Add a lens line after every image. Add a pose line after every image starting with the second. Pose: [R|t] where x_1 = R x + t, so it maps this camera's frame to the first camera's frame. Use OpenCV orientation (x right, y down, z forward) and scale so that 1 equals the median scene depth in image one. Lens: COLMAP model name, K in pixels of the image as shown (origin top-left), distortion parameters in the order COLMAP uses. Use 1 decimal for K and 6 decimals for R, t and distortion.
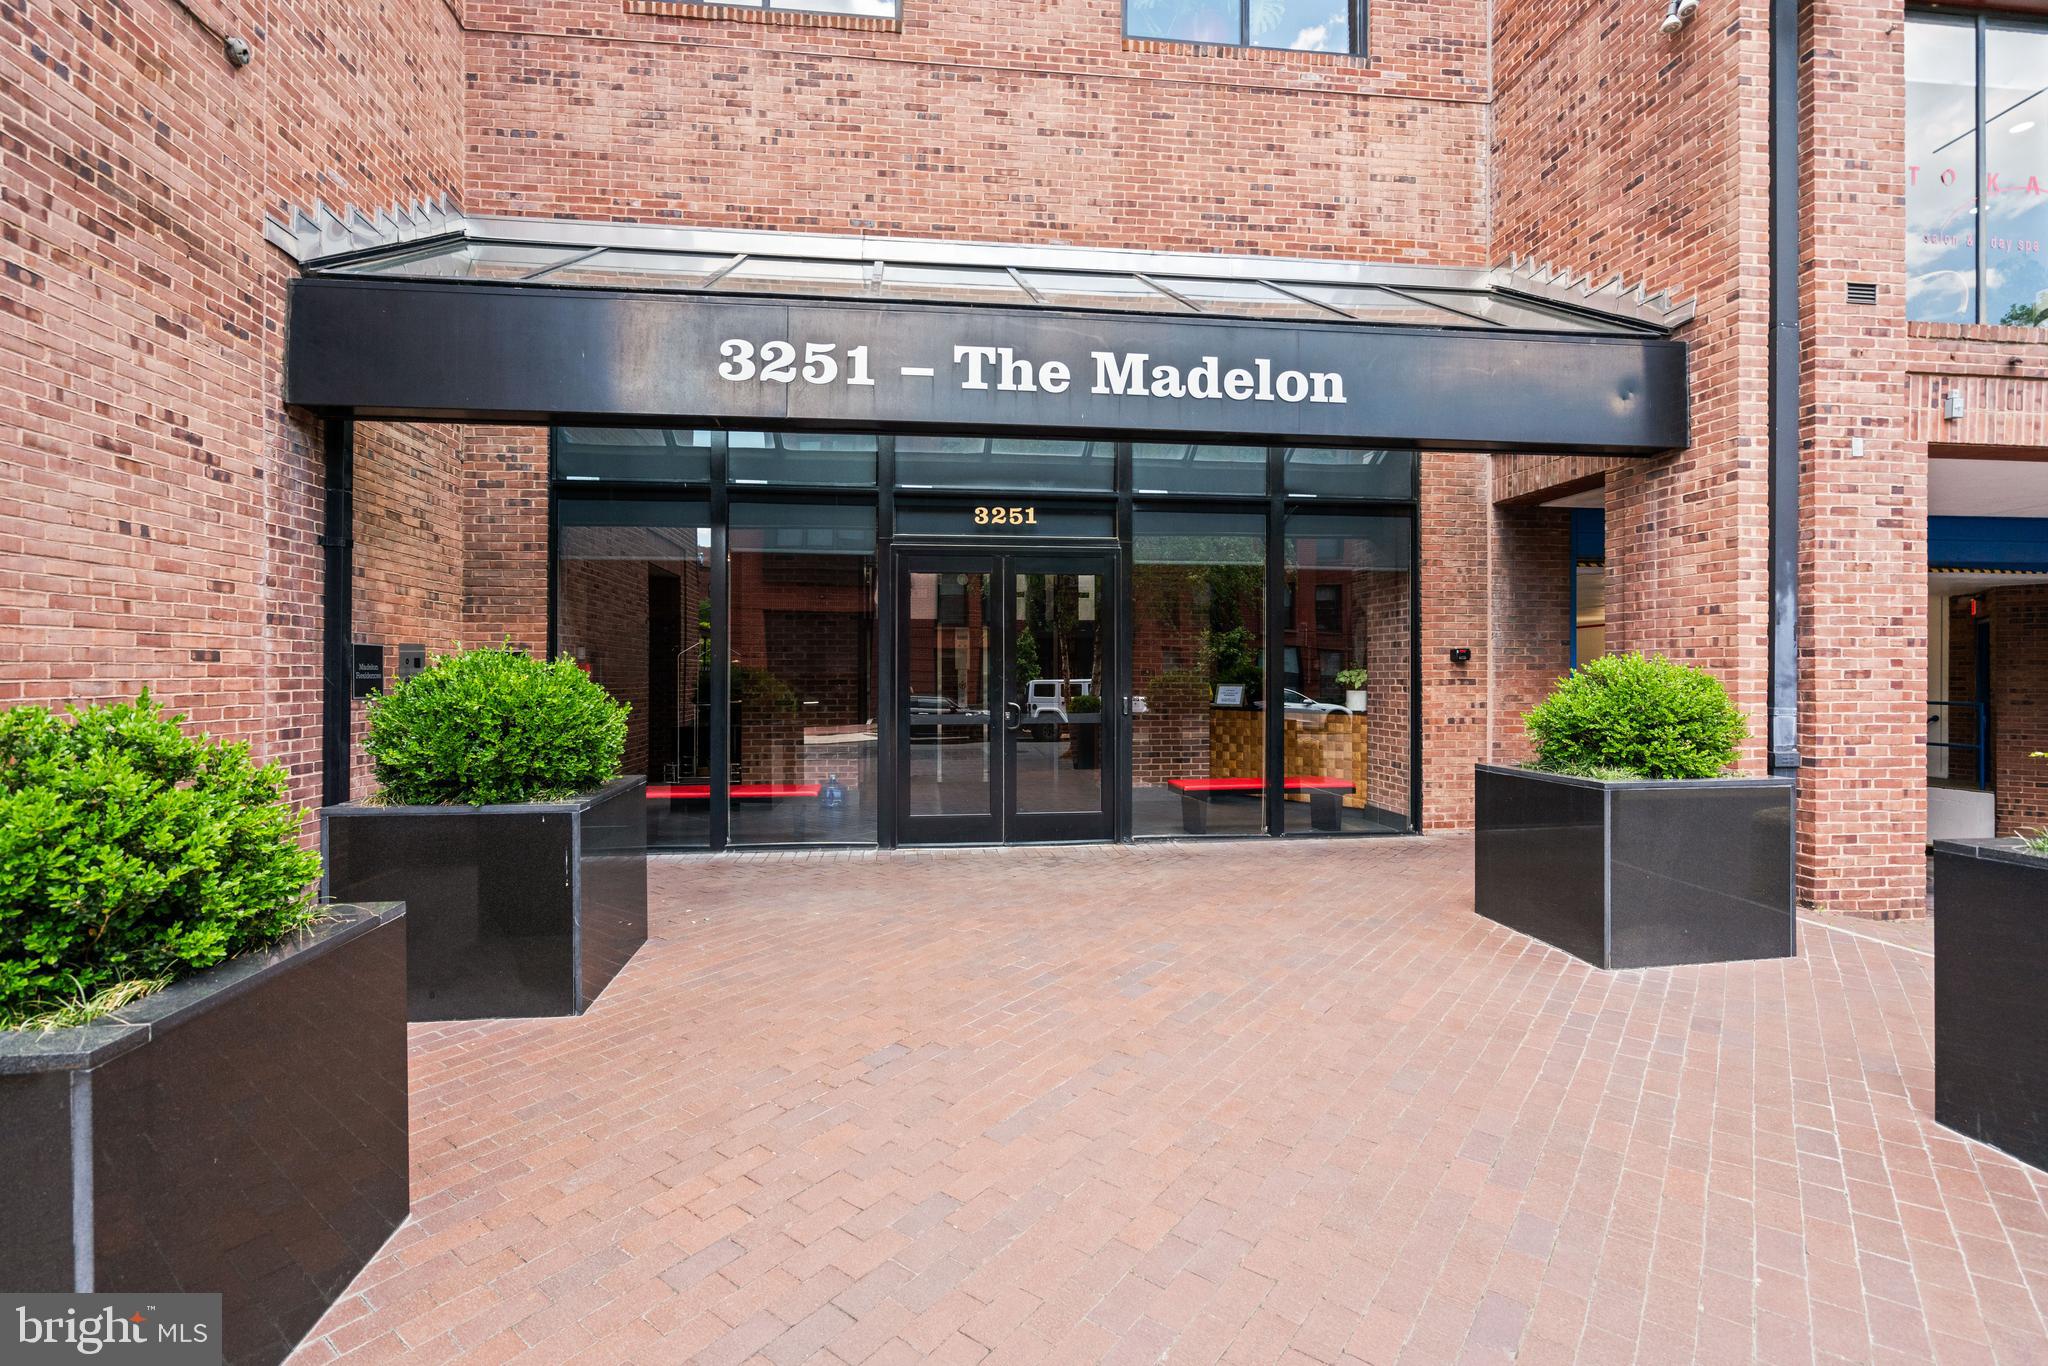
lens RADIAL K [[934.4, 0, 1013.2], [0, 934.4, 664.5], [0, 0, 1]] dist [-0.005822, 0.003232]
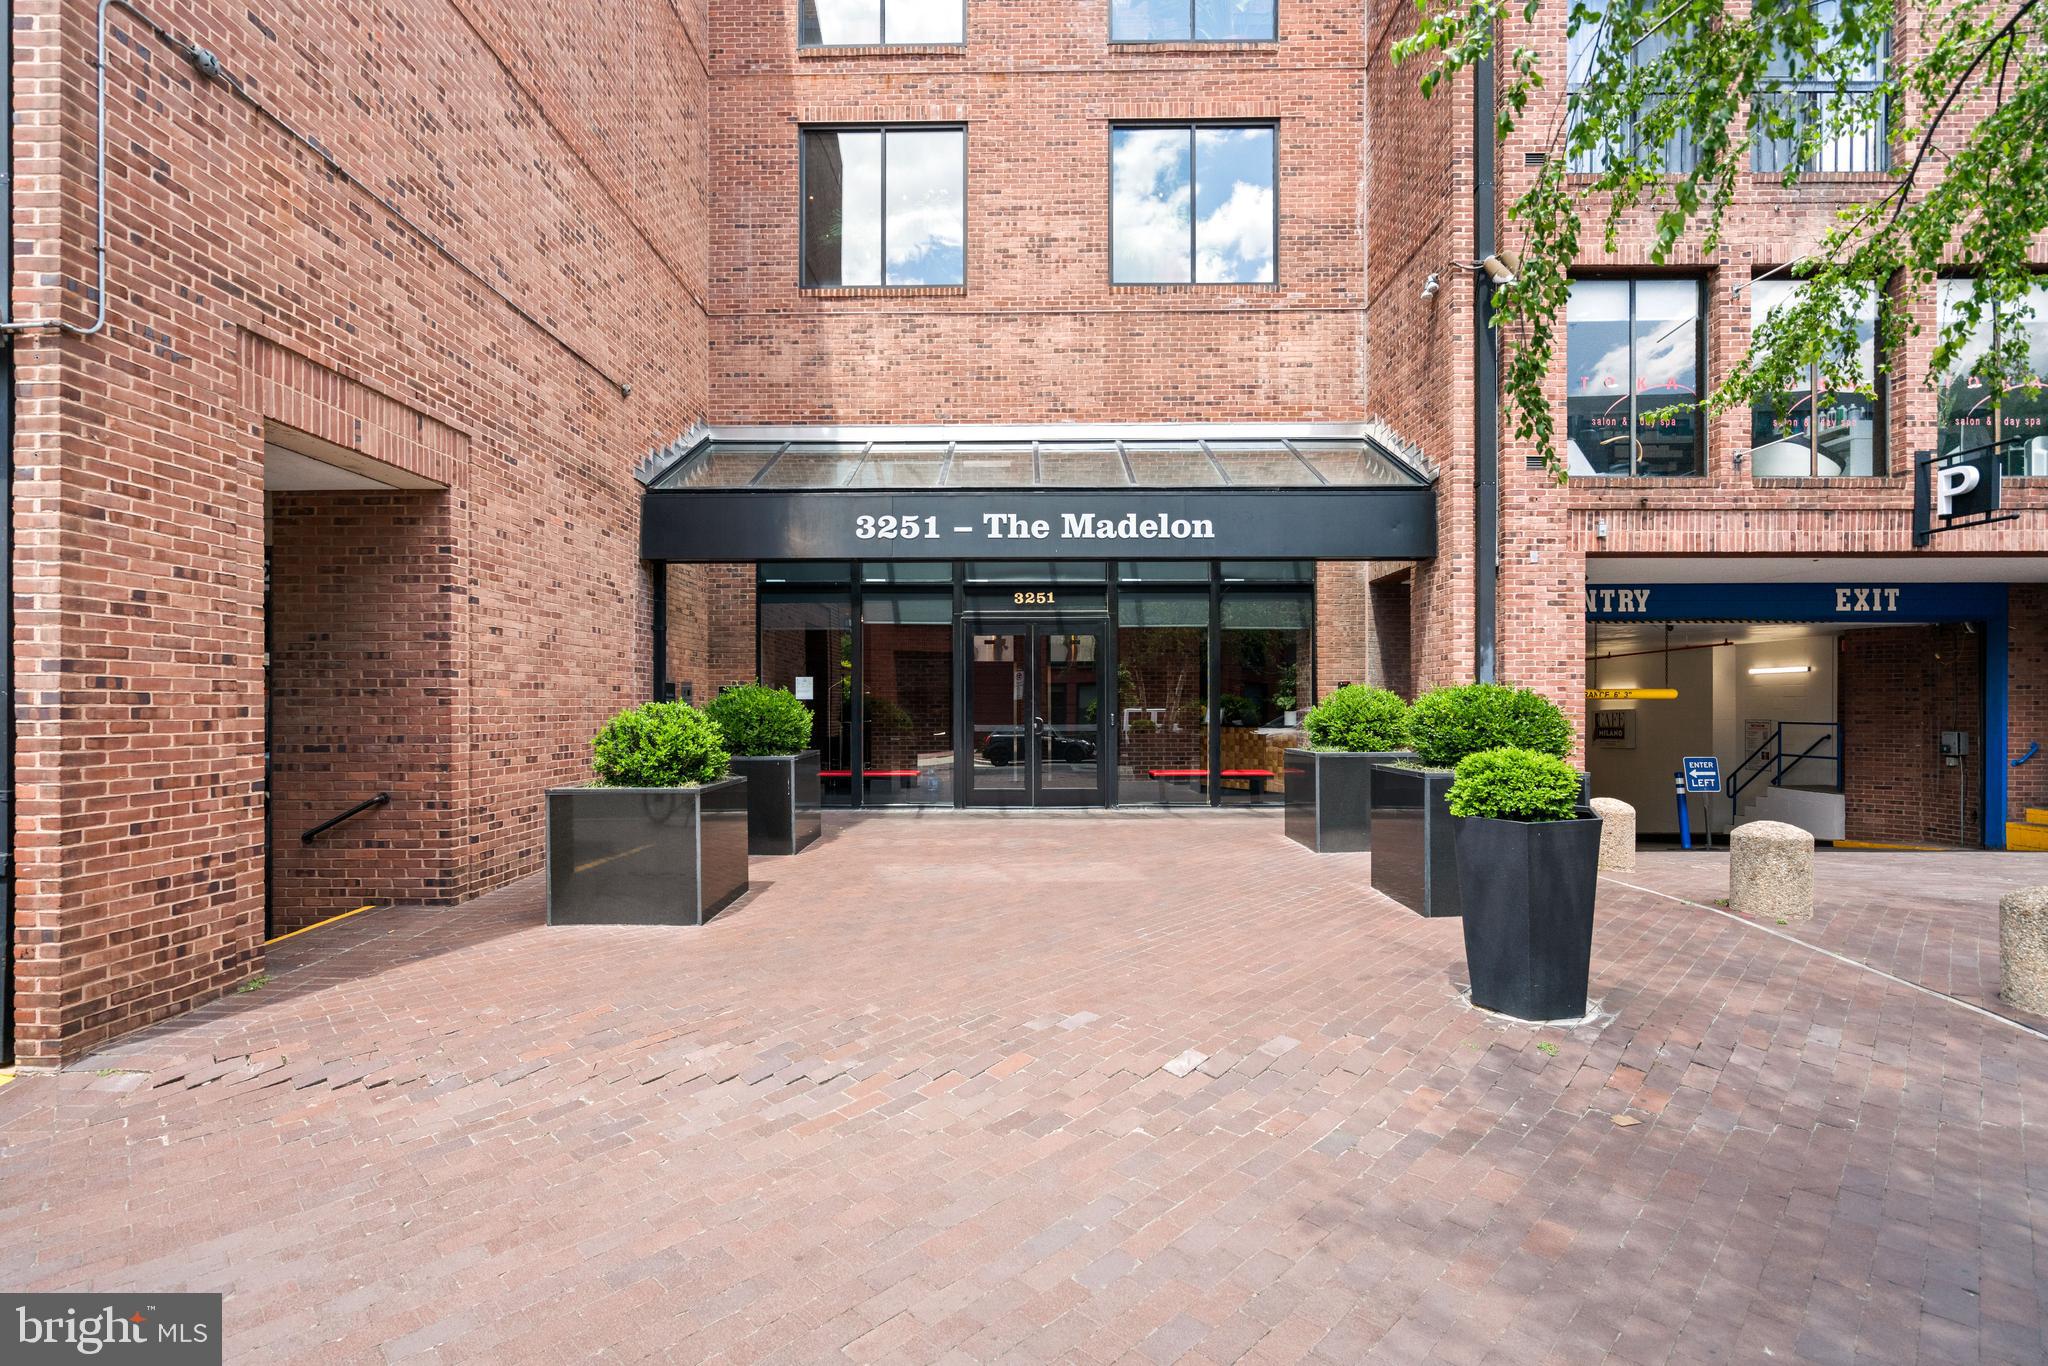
lens RADIAL K [[934.4, 0, 1026.6], [0, 934.4, 700.6], [0, 0, 1]] dist [-0.005822, 0.003232]
pose [[0.992457, -0.002545, -0.122568, 0.180401], [0.002658, 0.999996, 0.000764, 0.011643], [0.122565, -0.001084, 0.992460, -0.584558]]
